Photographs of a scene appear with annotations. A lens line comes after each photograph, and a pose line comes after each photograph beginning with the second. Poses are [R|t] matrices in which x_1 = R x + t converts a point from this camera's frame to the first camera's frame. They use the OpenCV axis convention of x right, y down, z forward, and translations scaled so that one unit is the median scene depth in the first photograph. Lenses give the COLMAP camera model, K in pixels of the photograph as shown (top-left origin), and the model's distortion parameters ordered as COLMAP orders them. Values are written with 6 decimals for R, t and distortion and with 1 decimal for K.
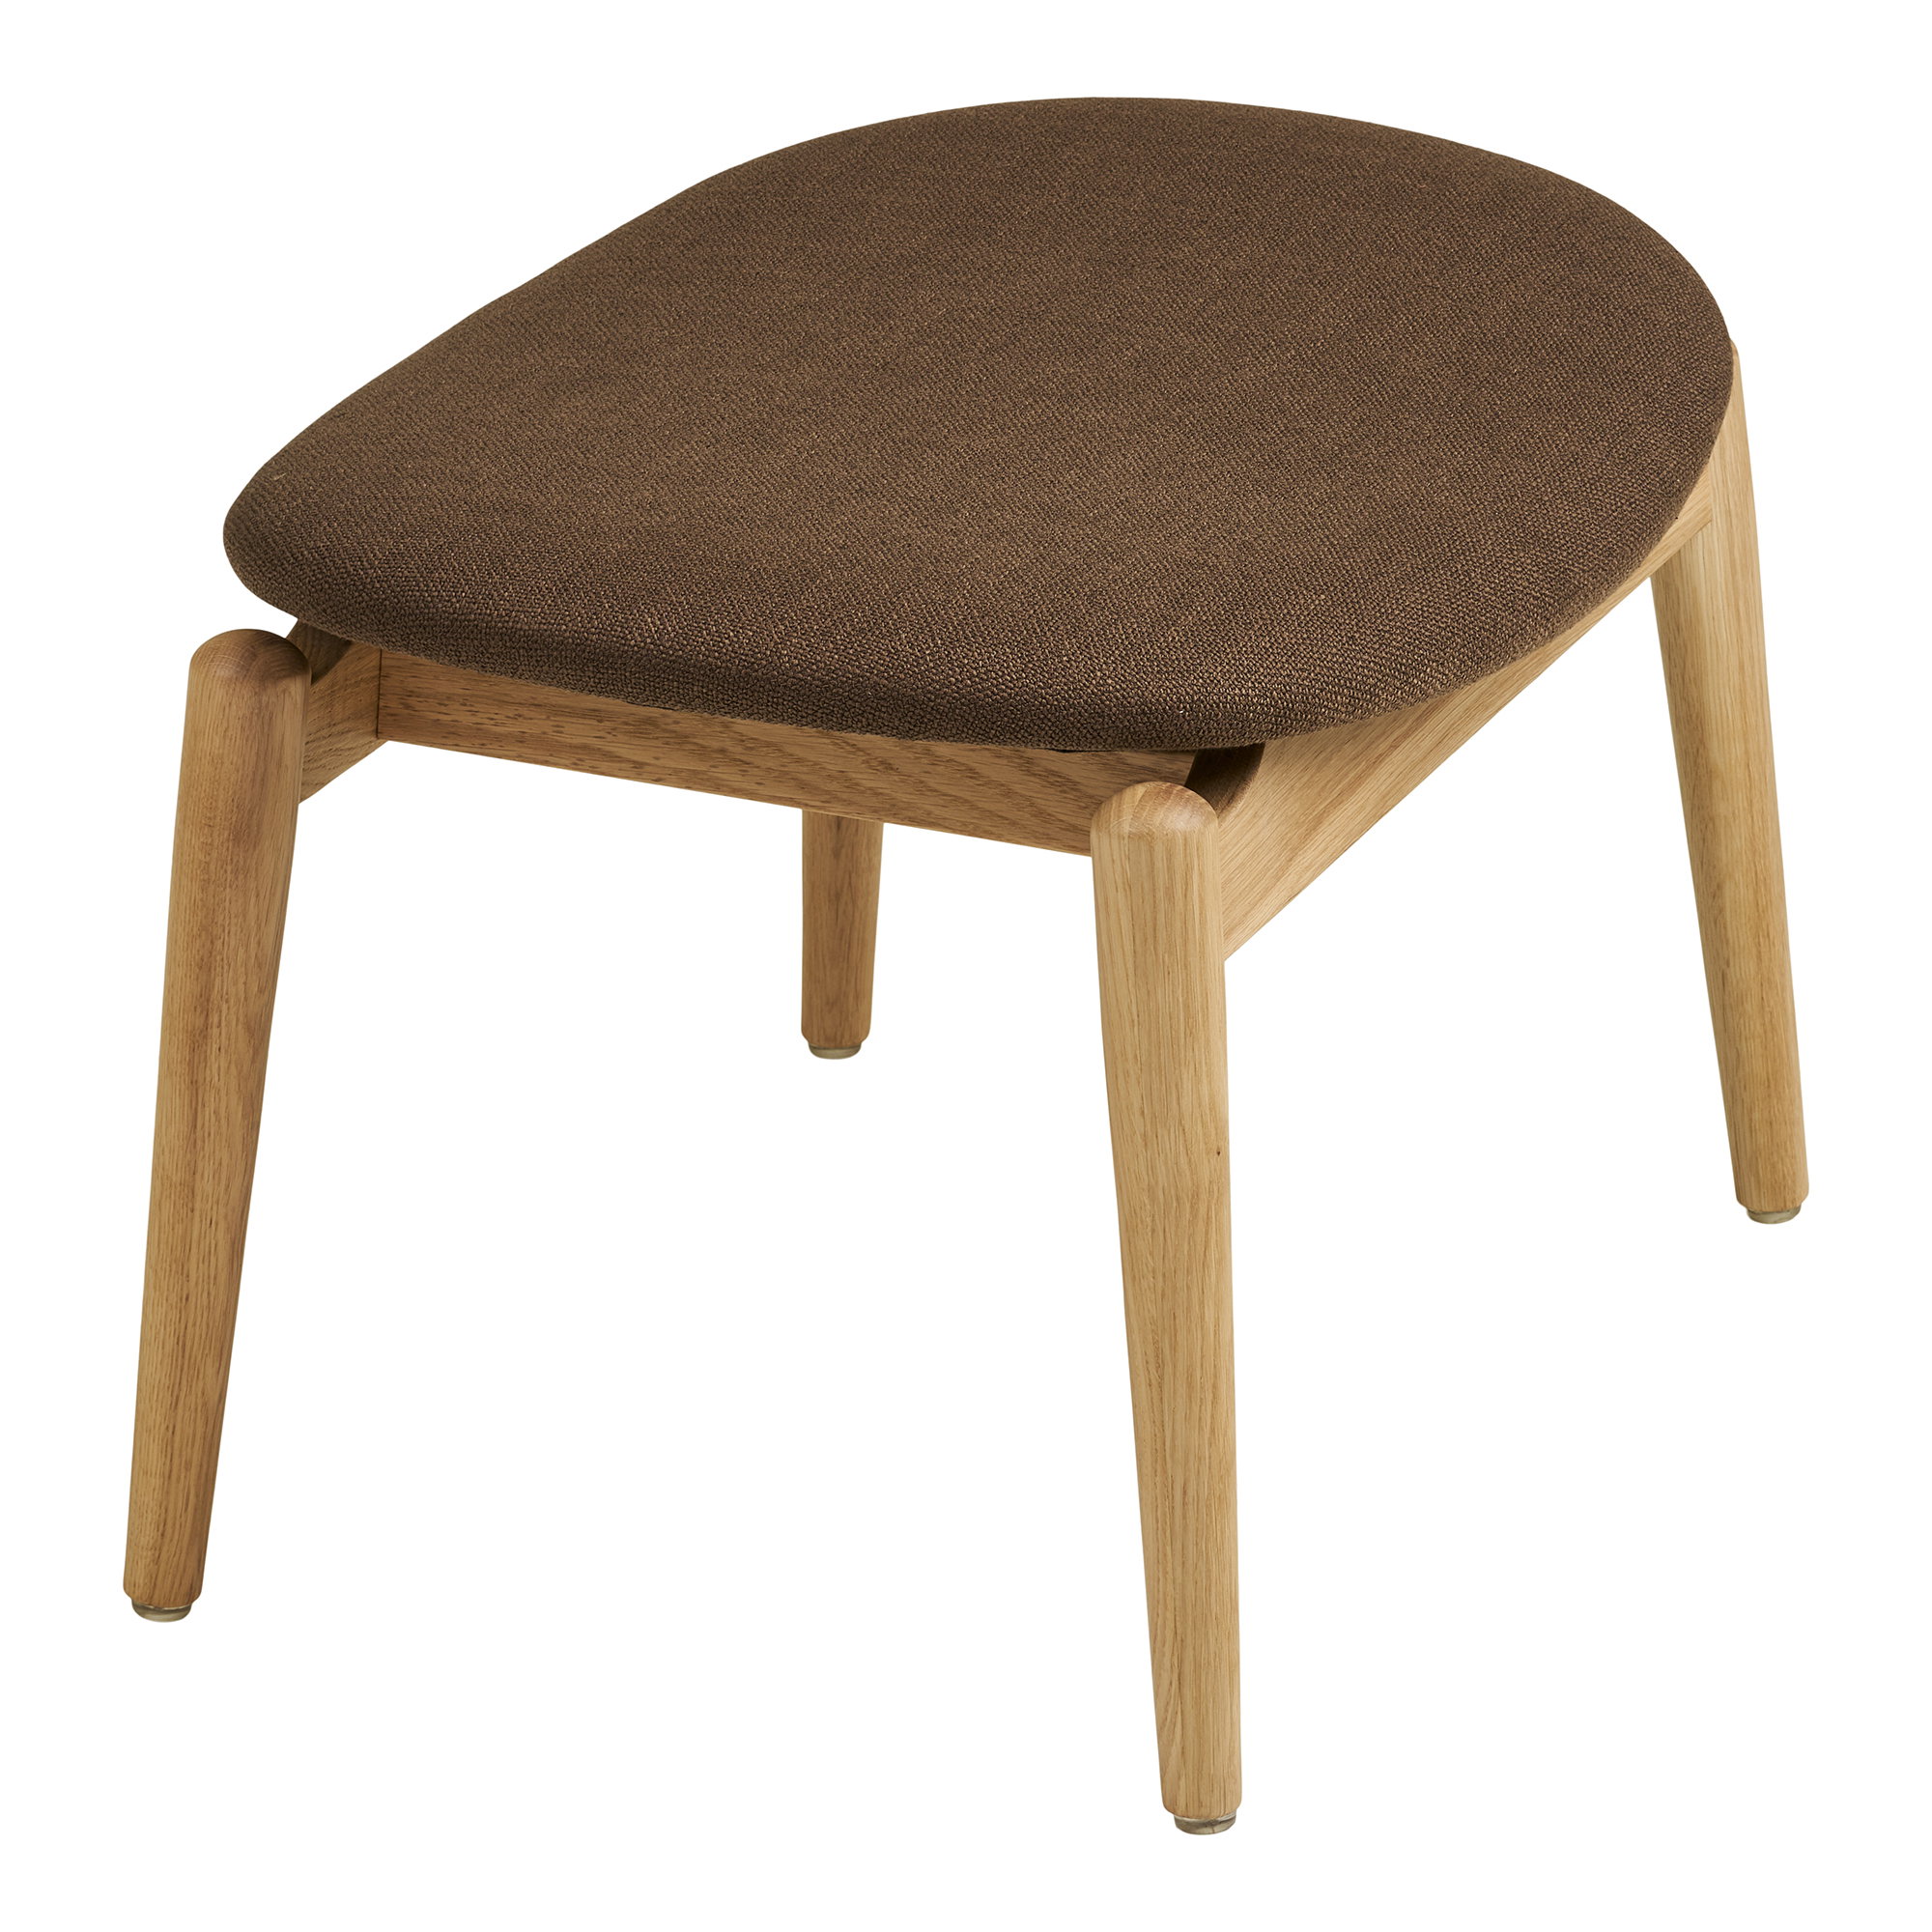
lens RADIAL K [[9937.0, 0, 966.0], [0, 9937.0, 966.0], [0, 0, 1]] dist [0.086671, 2.871504]
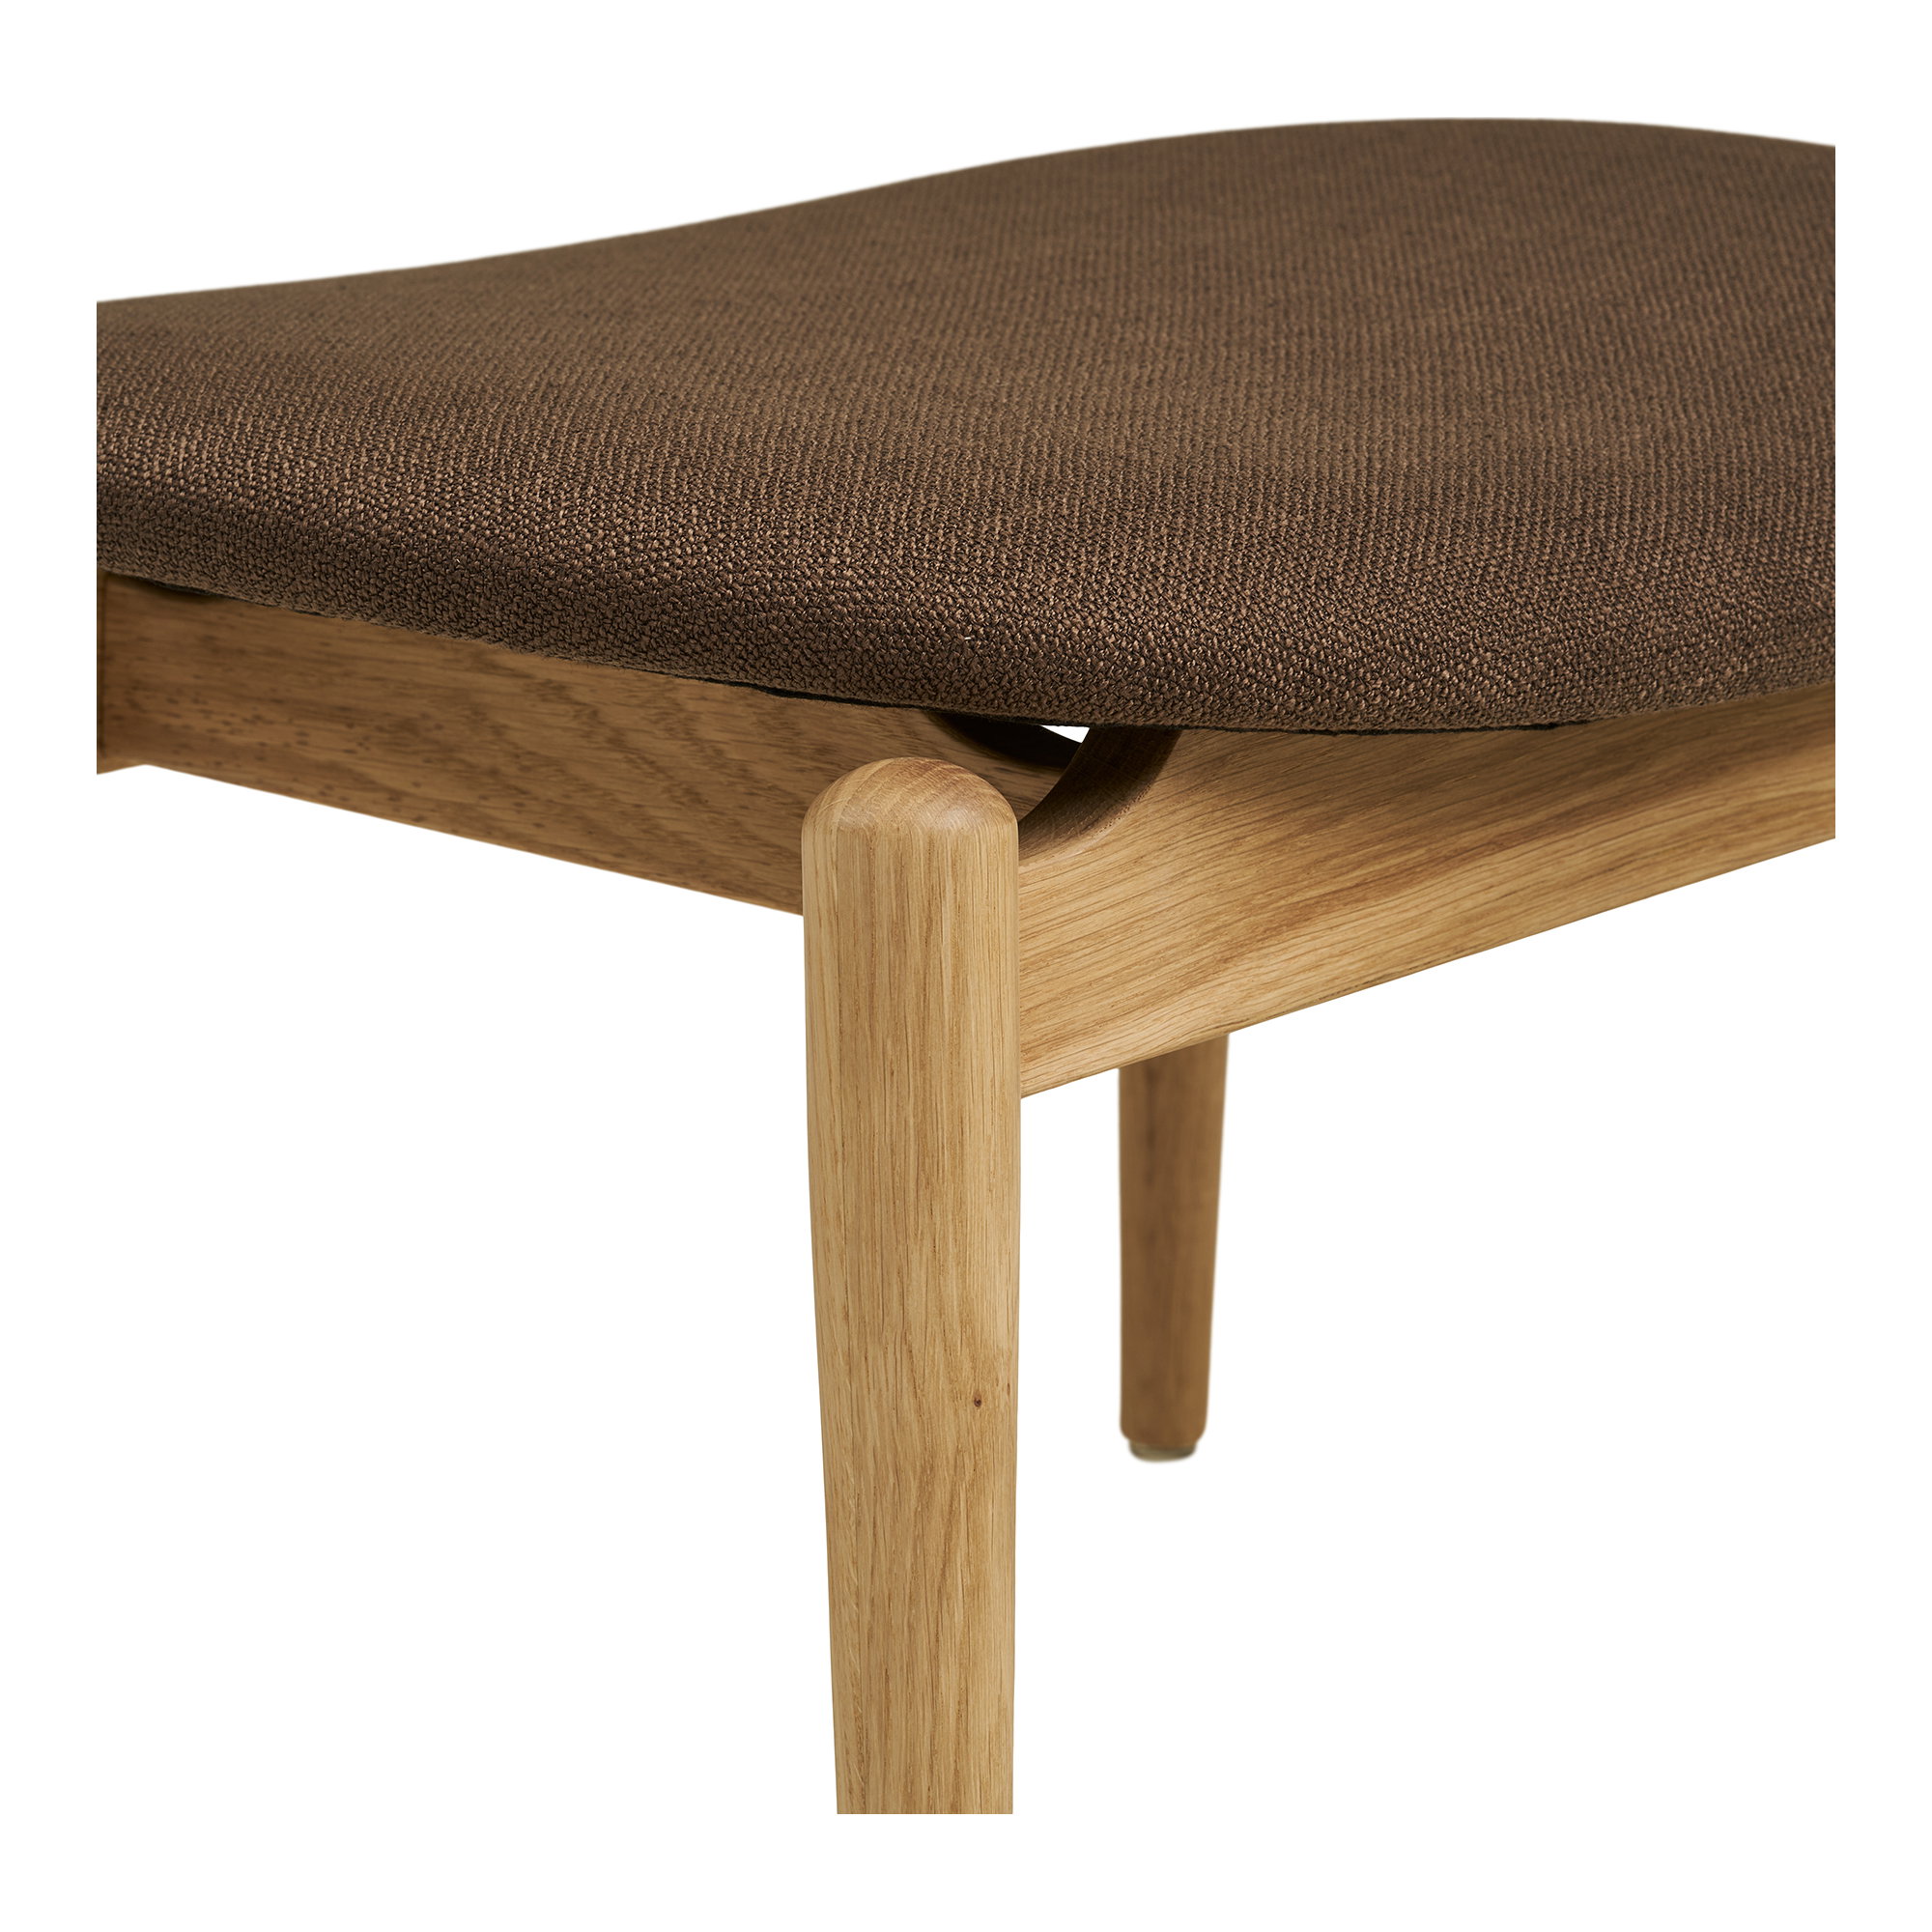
lens RADIAL K [[6287.0, 0, 966.0], [0, 6287.0, 966.0], [0, 0, 1]] dist [0.053288, 0.138727]
pose [[0.955314, 0.084488, -0.283262, 0.124008], [-0.123175, 0.984901, -0.121648, 0.037537], [0.268707, 0.151102, 0.951296, 0.622215]]
